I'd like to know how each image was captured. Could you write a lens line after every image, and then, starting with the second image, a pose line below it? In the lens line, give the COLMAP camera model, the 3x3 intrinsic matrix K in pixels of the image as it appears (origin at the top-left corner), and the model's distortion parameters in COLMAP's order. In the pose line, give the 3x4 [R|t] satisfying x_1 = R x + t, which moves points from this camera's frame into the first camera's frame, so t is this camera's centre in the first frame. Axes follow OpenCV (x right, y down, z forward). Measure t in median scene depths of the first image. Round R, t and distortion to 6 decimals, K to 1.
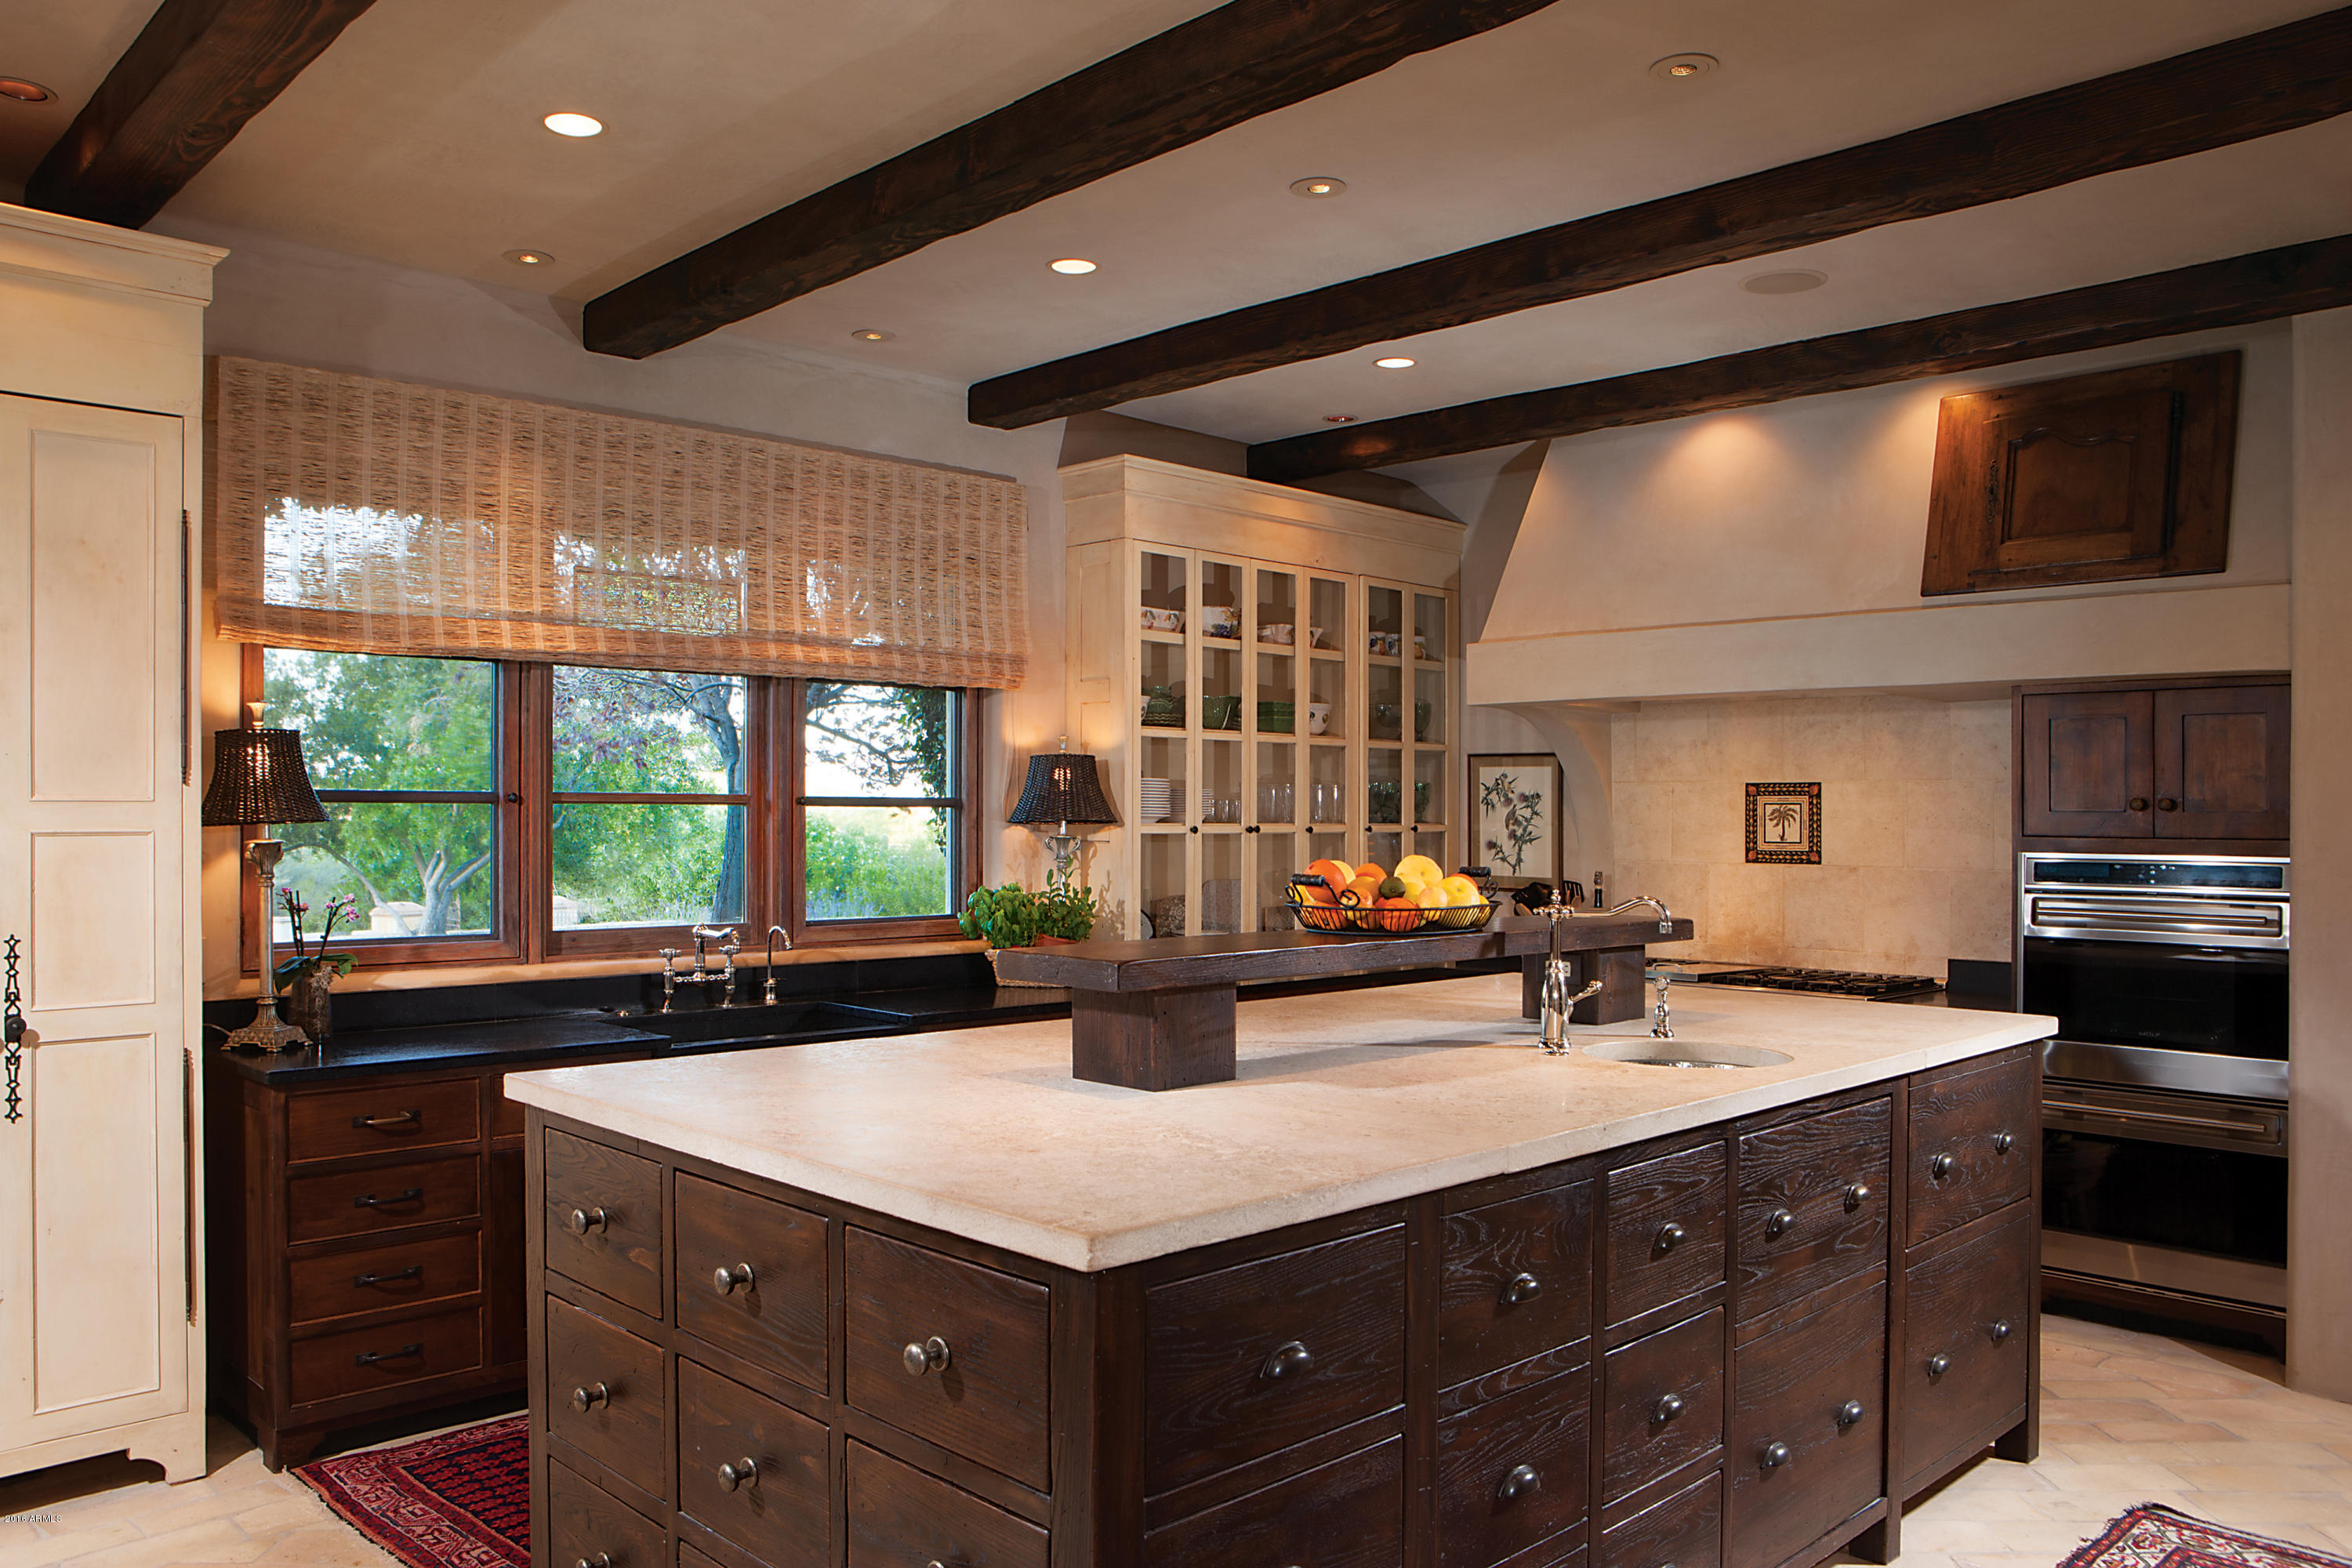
lens RADIAL K [[1756.4, 0, 1177.0], [0, 1756.4, 792.9], [0, 0, 1]] dist [-0.008338, -0.000401]
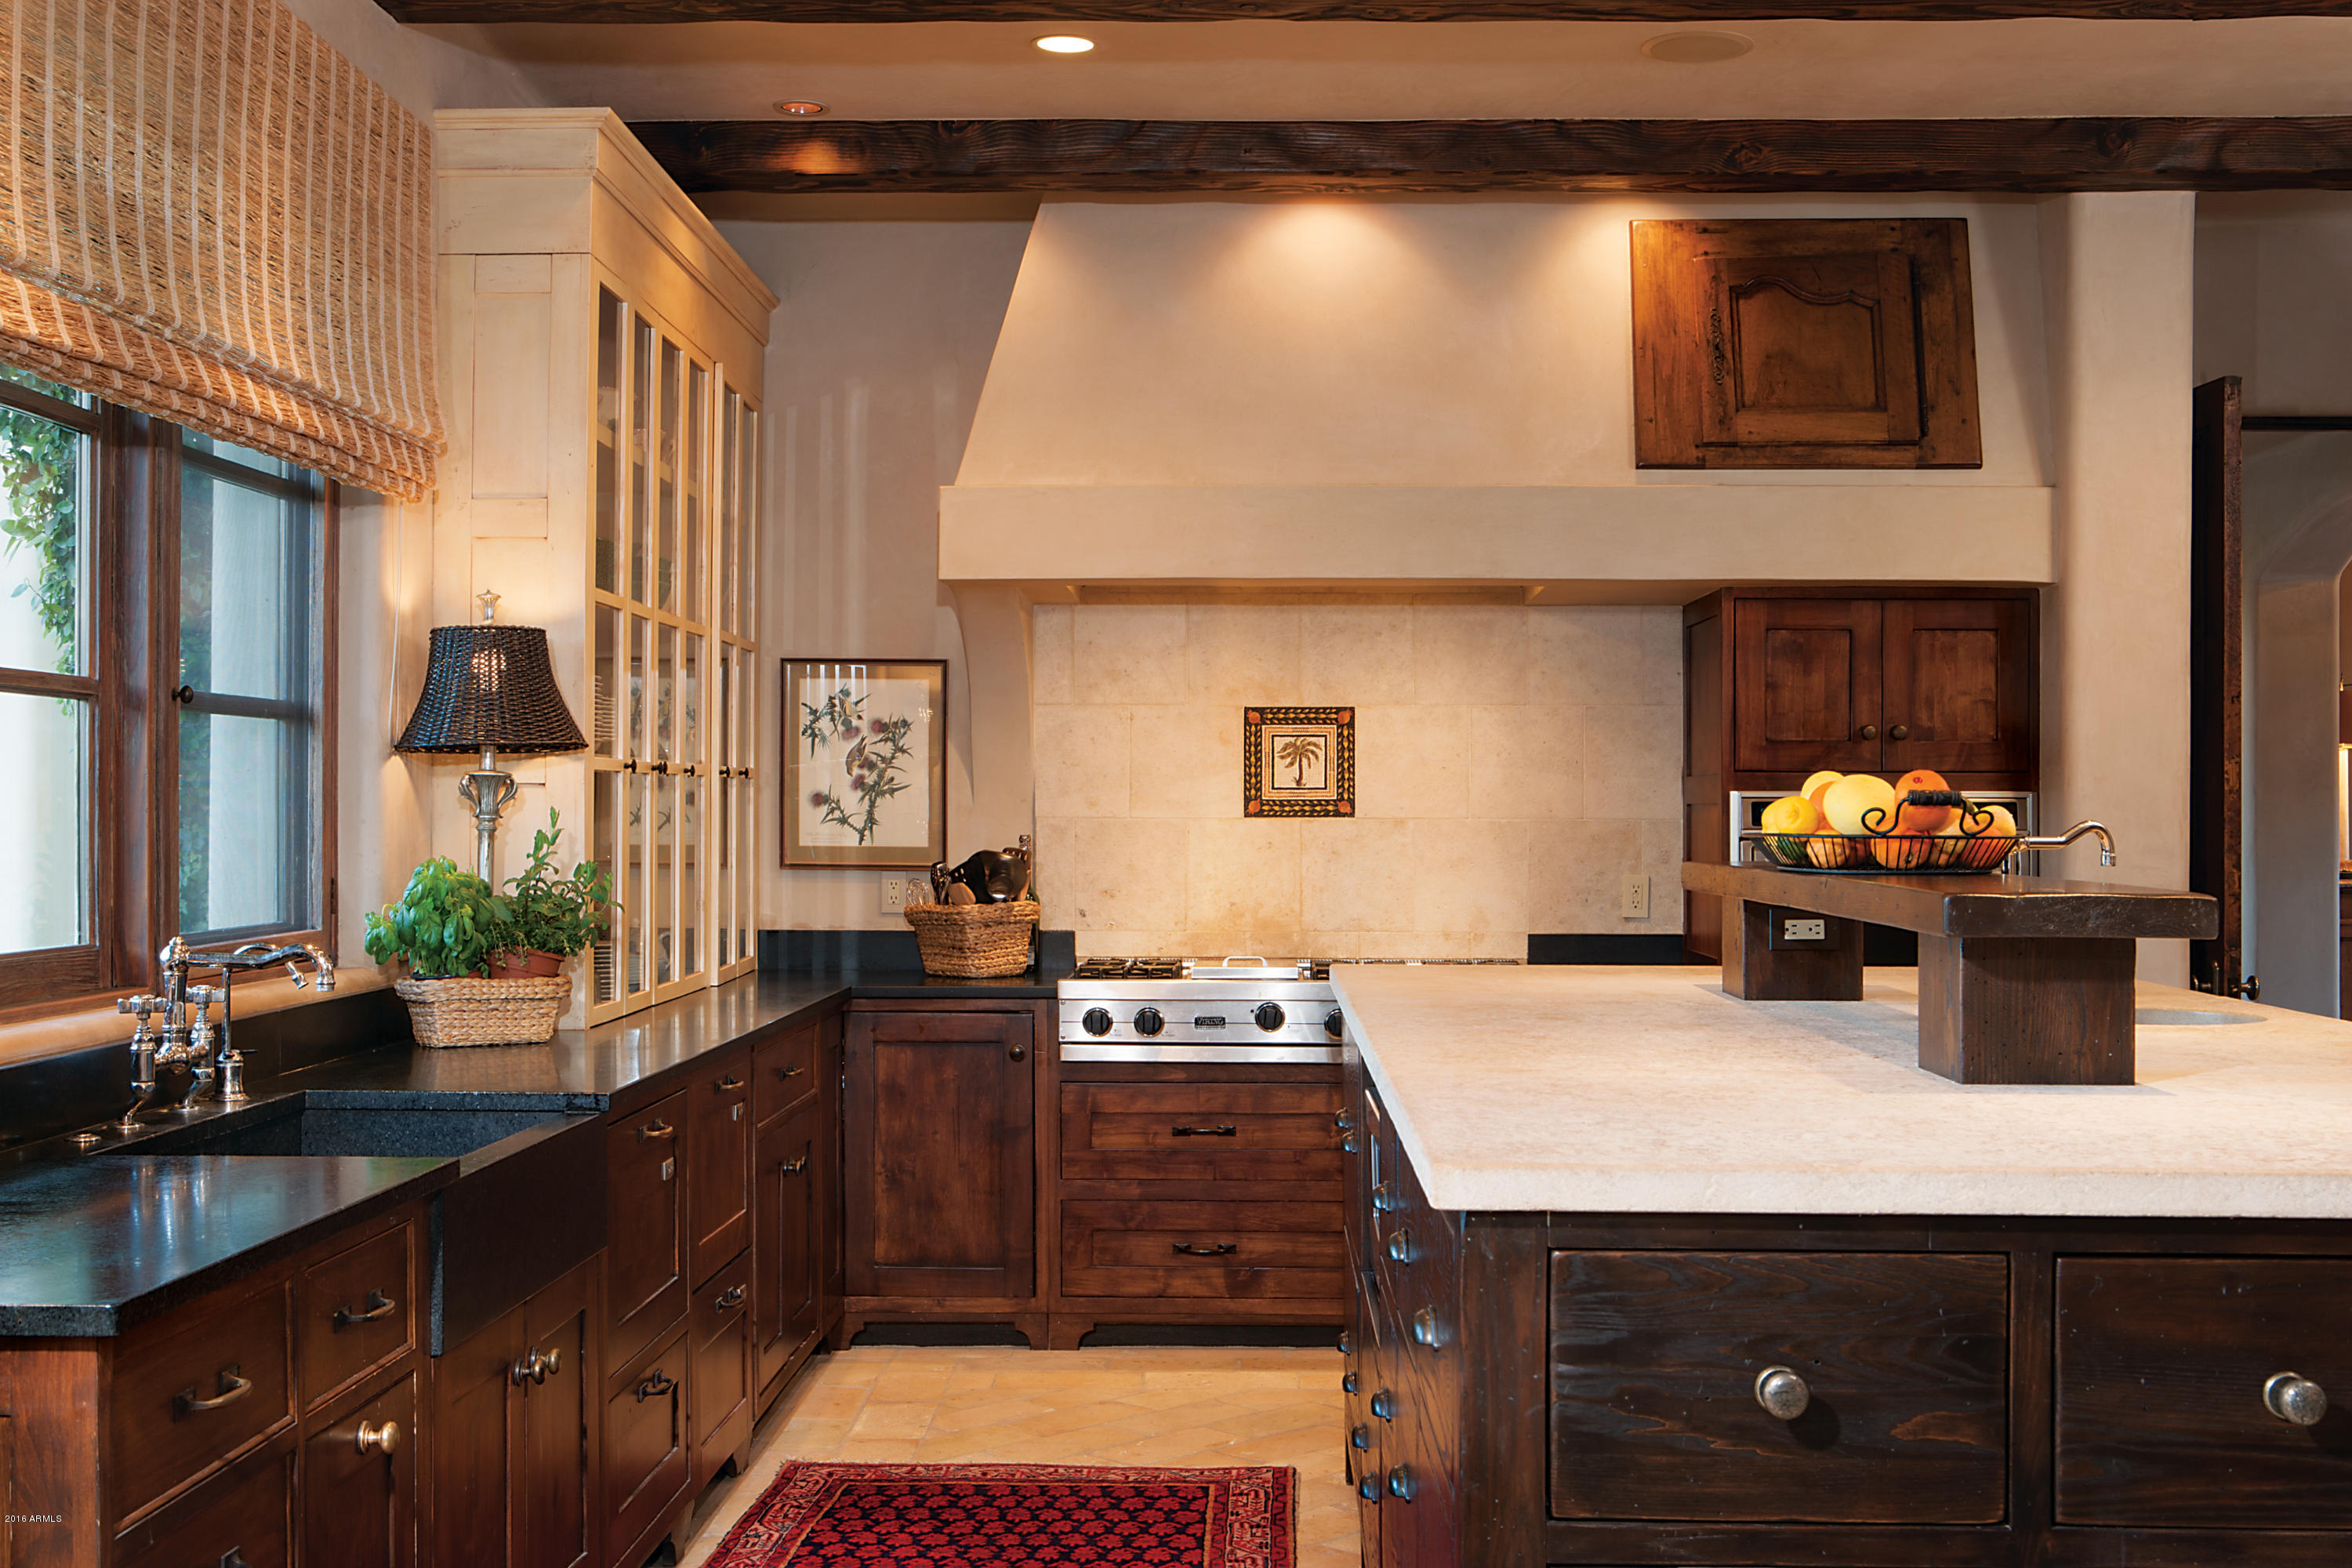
lens RADIAL K [[2834.7, 0, 1173.5], [0, 2834.7, 783.9], [0, 0, 1]] dist [0.030702, 0.000000]
pose [[0.722624, 0.000993, 0.691241, -0.518146], [-0.005857, 0.999972, 0.004687, 0.021452], [-0.691217, -0.007436, 0.722609, 0.184008]]
